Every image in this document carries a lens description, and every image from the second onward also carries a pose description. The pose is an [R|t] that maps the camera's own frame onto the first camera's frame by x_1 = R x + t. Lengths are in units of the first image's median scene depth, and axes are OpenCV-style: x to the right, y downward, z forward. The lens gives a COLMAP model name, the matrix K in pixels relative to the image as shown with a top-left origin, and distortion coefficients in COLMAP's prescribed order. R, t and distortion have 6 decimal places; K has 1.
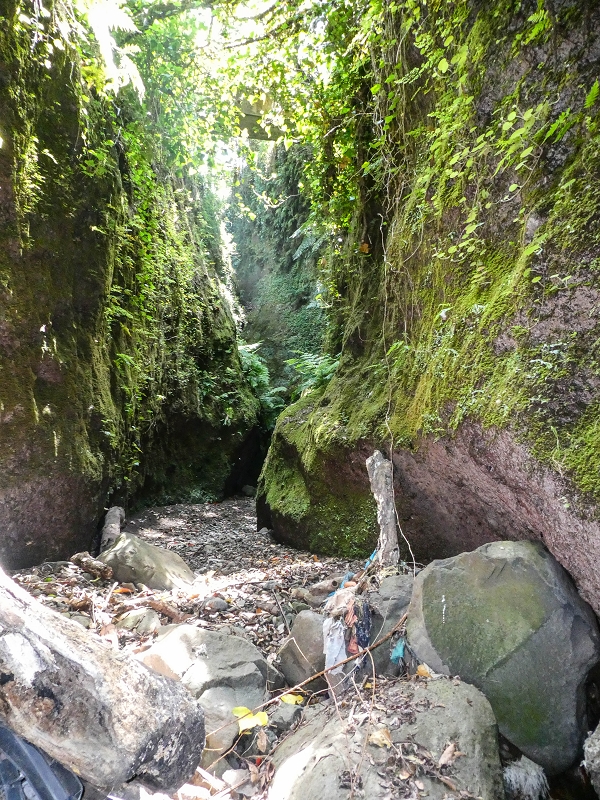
lens RADIAL K [[606.2, 0, 301.0], [0, 606.2, 399.1], [0, 0, 1]] dist [0.060987, -0.045274]
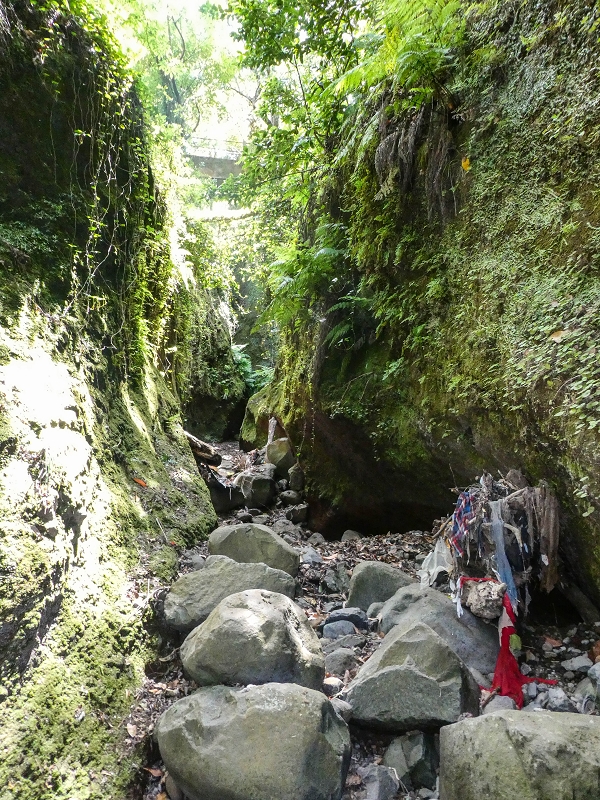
lens RADIAL K [[606.2, 0, 301.1], [0, 606.2, 399.0], [0, 0, 1]] dist [0.060987, -0.045274]
pose [[0.999889, 0.014269, 0.004265, 0.104575], [-0.014520, 0.997687, 0.066408, -0.089444], [-0.003307, -0.066463, 0.997783, -0.864871]]
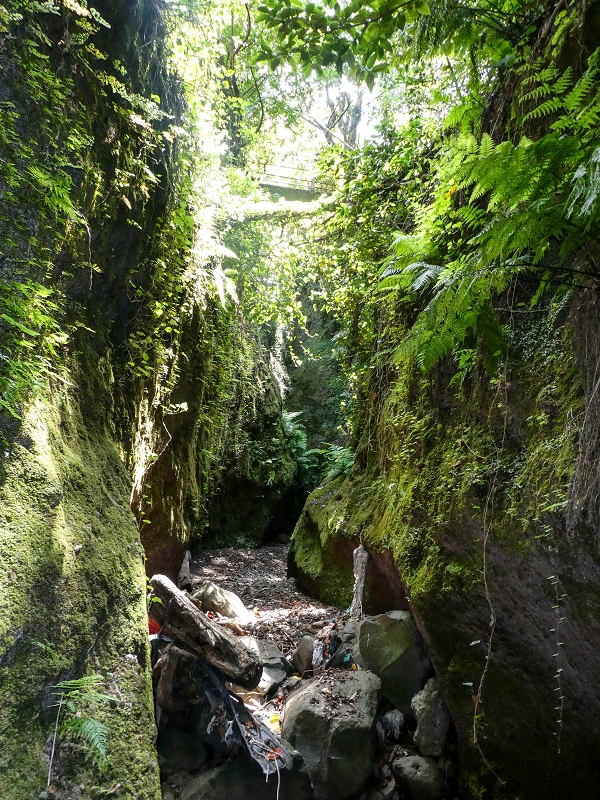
lens RADIAL K [[606.2, 0, 301.1], [0, 606.2, 401.3], [0, 0, 1]] dist [0.060987, -0.045274]
pose [[0.995109, 0.070516, -0.069171, 0.020174], [-0.073746, 0.996247, -0.045305, -0.091646], [0.065717, 0.050184, 0.996576, -0.291145]]
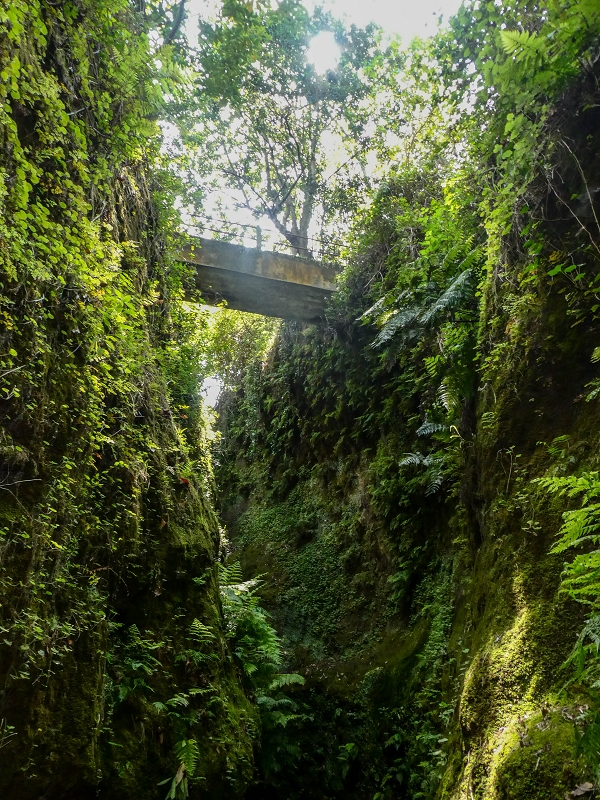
lens RADIAL K [[606.2, 0, 301.5], [0, 606.2, 397.4], [0, 0, 1]] dist [0.060987, -0.045274]
pose [[0.998196, 0.042194, 0.042709, -0.090831], [-0.019867, 0.903457, -0.428218, -0.016118], [-0.056654, 0.426597, 0.902666, 0.698037]]
